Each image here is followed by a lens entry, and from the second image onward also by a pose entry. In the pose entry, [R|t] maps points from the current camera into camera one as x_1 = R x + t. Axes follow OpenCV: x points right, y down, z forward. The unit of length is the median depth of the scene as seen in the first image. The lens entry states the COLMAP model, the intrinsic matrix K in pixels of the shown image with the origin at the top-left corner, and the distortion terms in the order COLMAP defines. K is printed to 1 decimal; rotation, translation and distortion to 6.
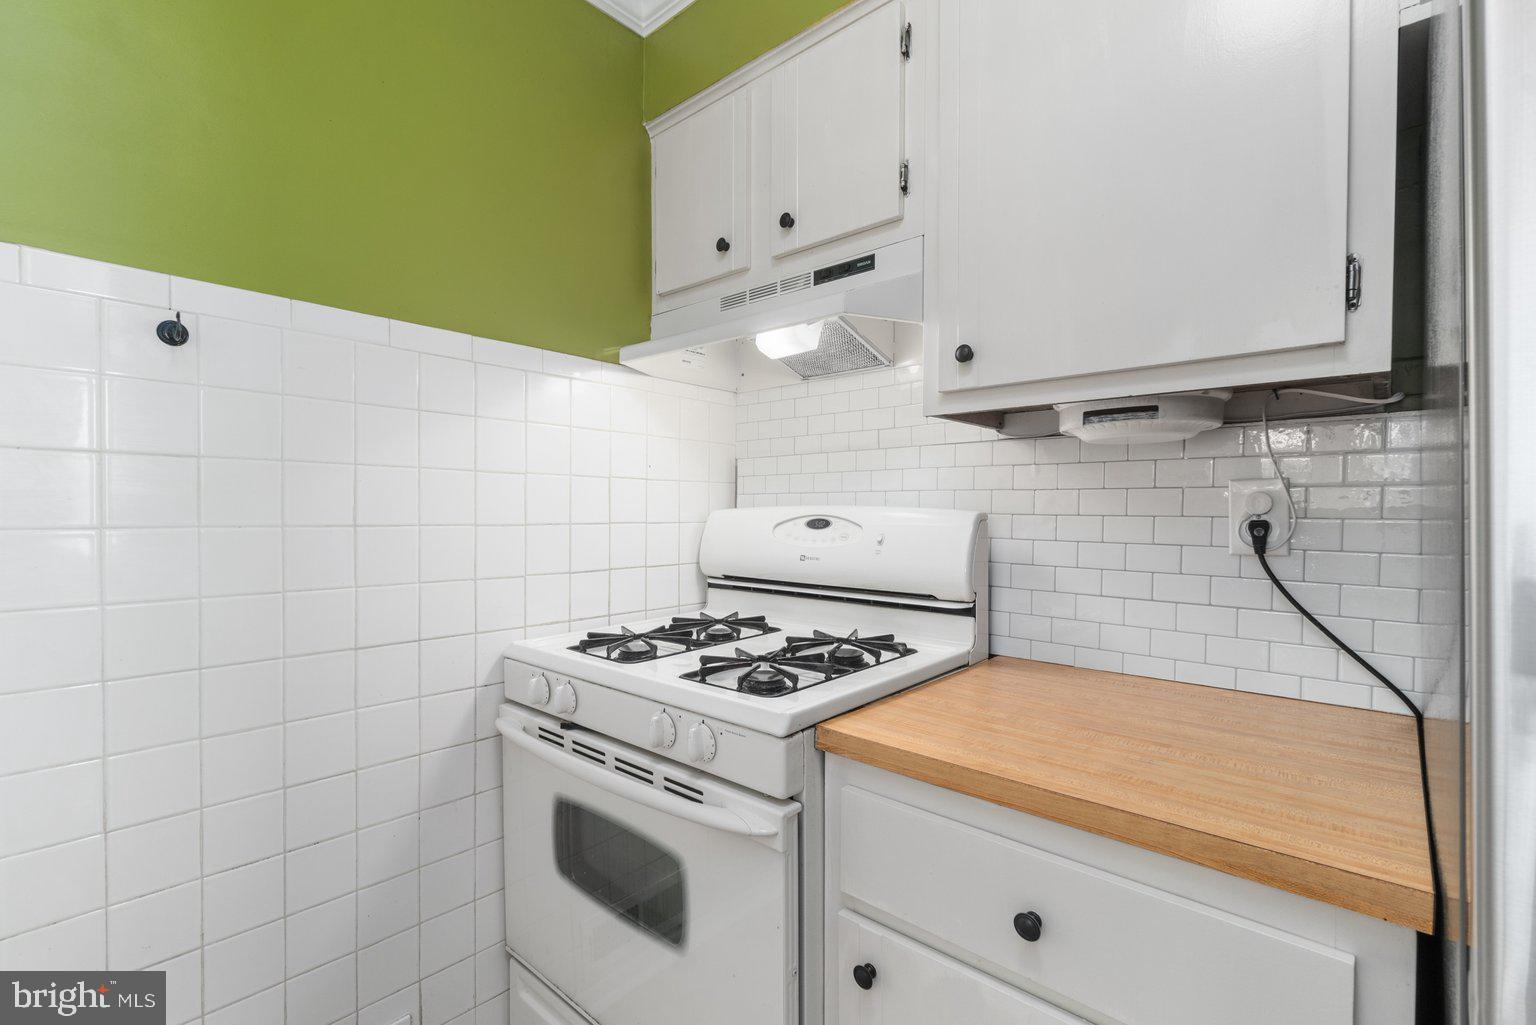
lens RADIAL K [[684.0, 0, 755.1], [0, 684.0, 517.7], [0, 0, 1]] dist [0.000783, -0.000457]
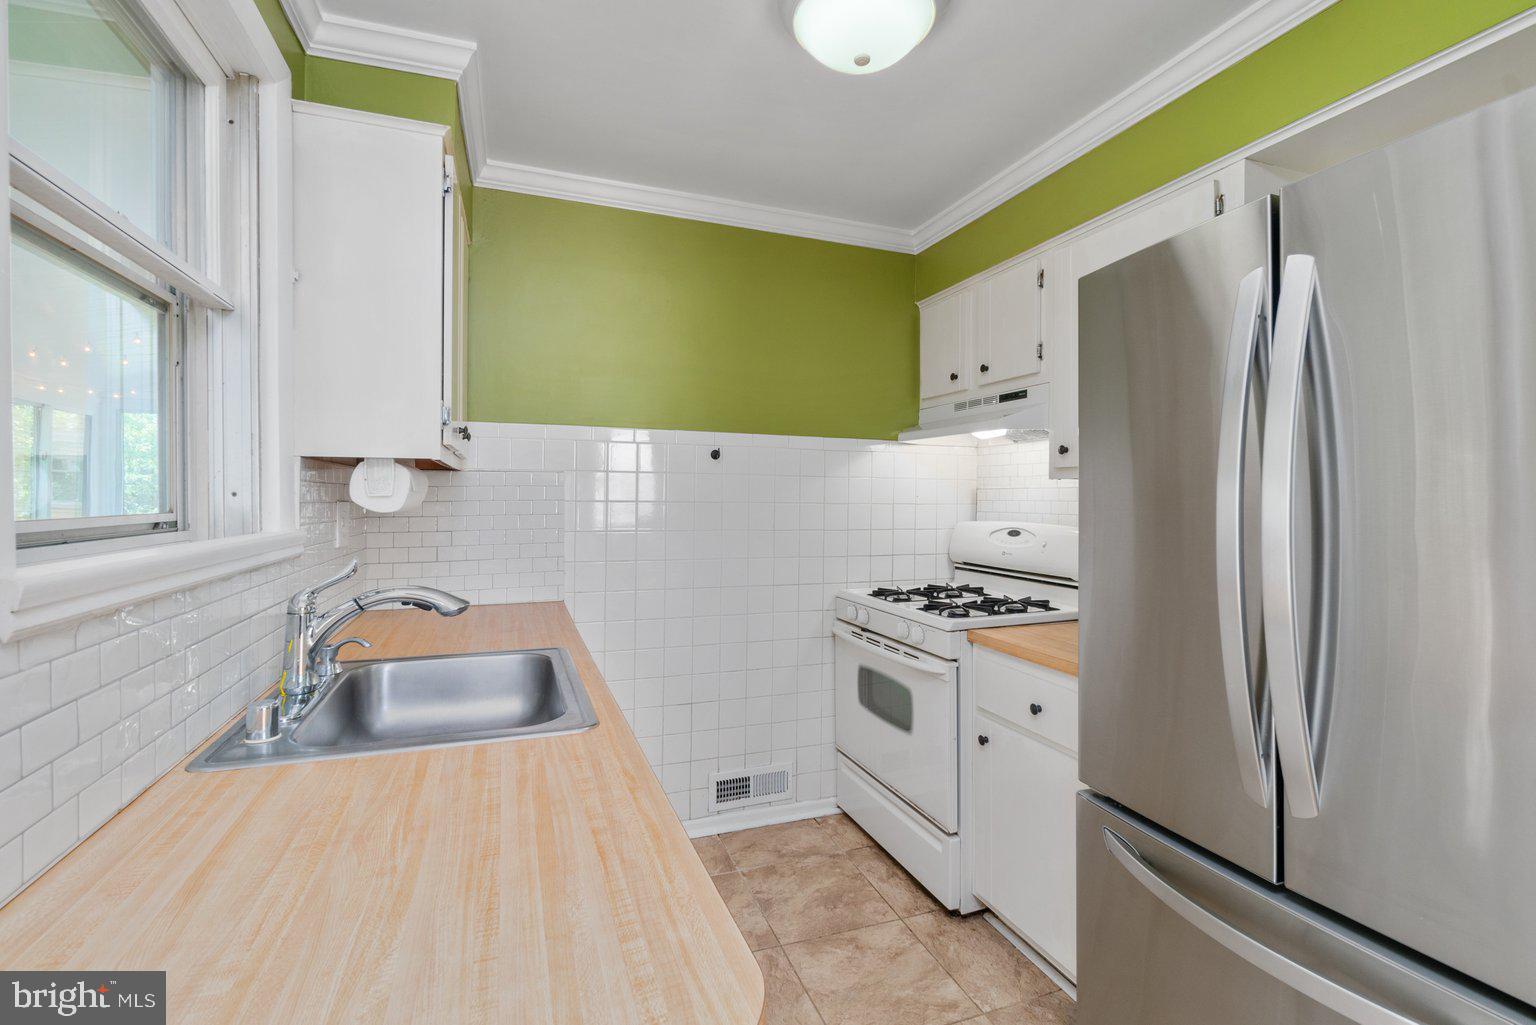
lens RADIAL K [[684.0, 0, 763.2], [0, 684.0, 498.3], [0, 0, 1]] dist [0.000783, -0.000457]
pose [[0.888150, 0.006838, -0.459503, 0.355627], [-0.011626, 0.999904, -0.007591, -0.064205], [0.459406, 0.012084, 0.888144, -0.868514]]
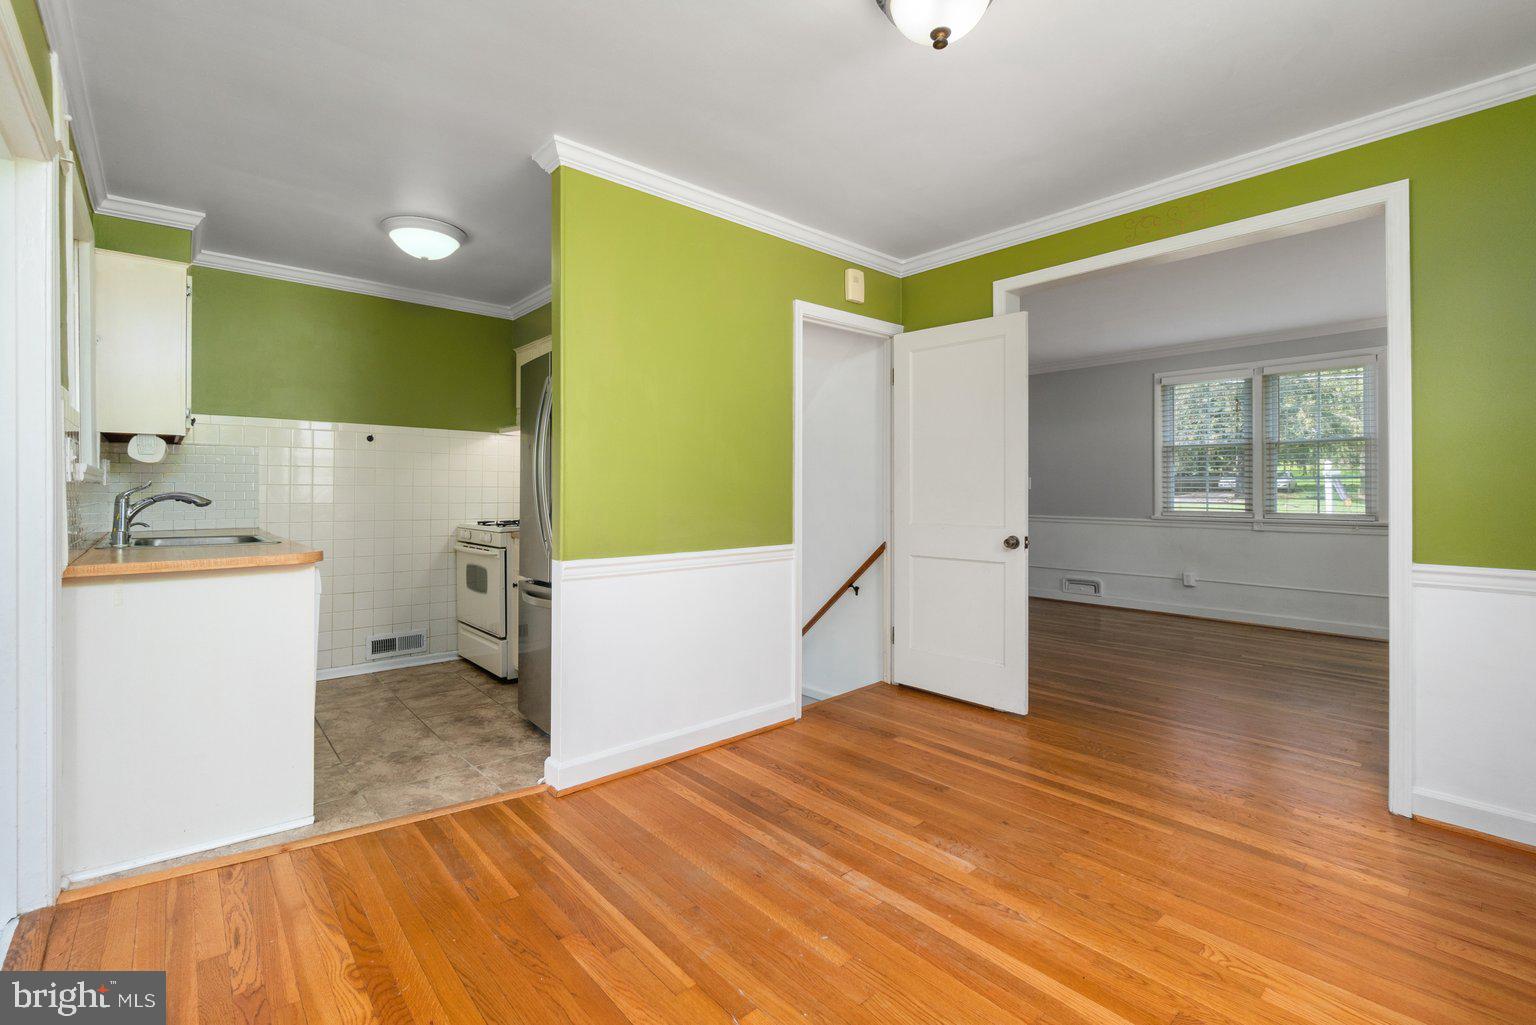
lens RADIAL K [[684.0, 0, 759.7], [0, 684.0, 489.4], [0, 0, 1]] dist [0.000783, -0.000457]
pose [[0.993380, 0.003859, -0.114806, 1.446533], [-0.005240, 0.999917, -0.011731, 0.056377], [0.114751, 0.012255, 0.993319, -2.083345]]
